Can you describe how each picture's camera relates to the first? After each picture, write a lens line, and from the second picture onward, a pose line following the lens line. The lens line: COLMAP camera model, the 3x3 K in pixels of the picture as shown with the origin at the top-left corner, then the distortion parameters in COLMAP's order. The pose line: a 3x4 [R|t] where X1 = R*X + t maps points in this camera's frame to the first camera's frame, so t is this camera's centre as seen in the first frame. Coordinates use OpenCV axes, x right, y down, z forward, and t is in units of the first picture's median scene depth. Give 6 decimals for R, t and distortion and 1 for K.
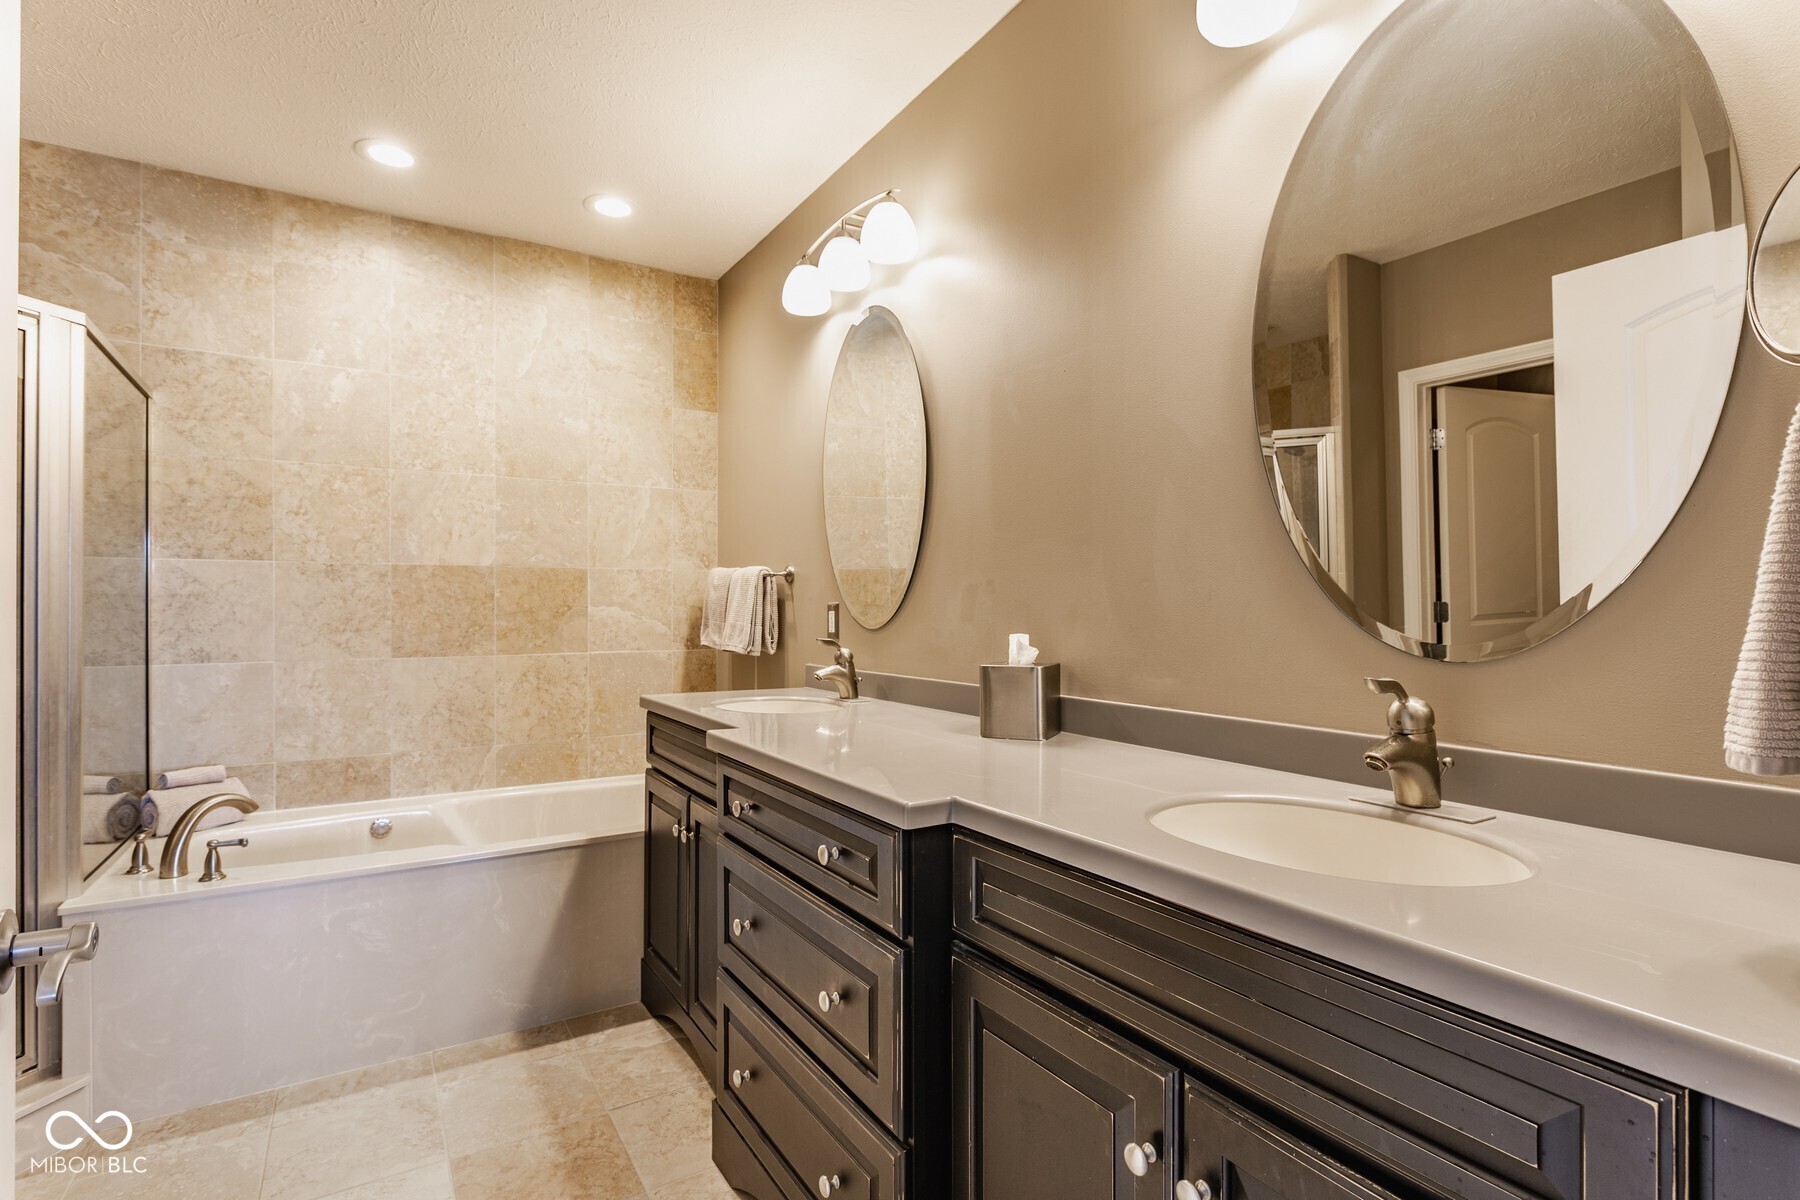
lens RADIAL K [[847.5, 0, 900.0], [0, 847.5, 600.0], [0, 0, 1]] dist [0.002341, 0.000692]
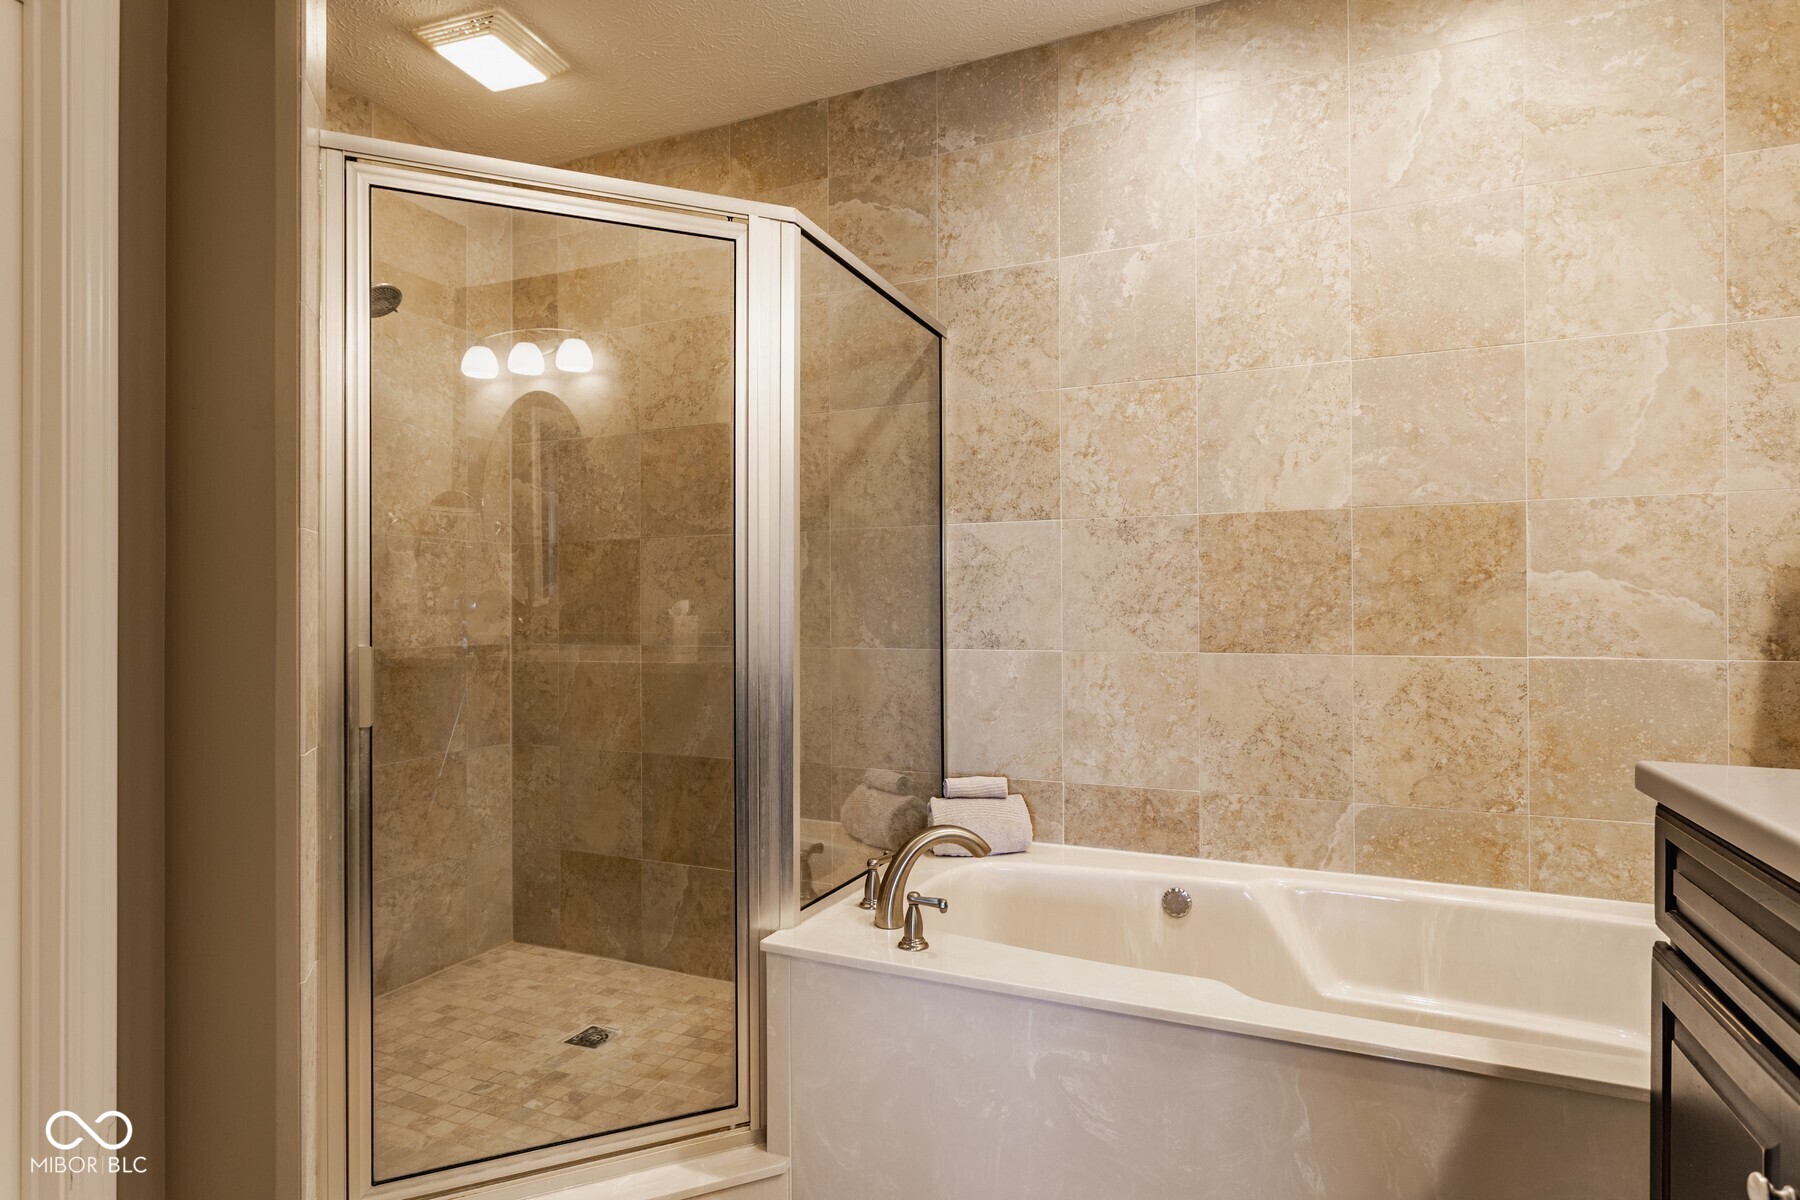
lens RADIAL K [[937.6, 0, 897.8], [0, 937.6, 606.4], [0, 0, 1]] dist [-0.010247, 0.007664]
pose [[0.554637, -0.002563, -0.832088, -0.107963], [0.011485, 0.999924, 0.004575, 0.025577], [0.832013, -0.012094, 0.554625, 0.383588]]
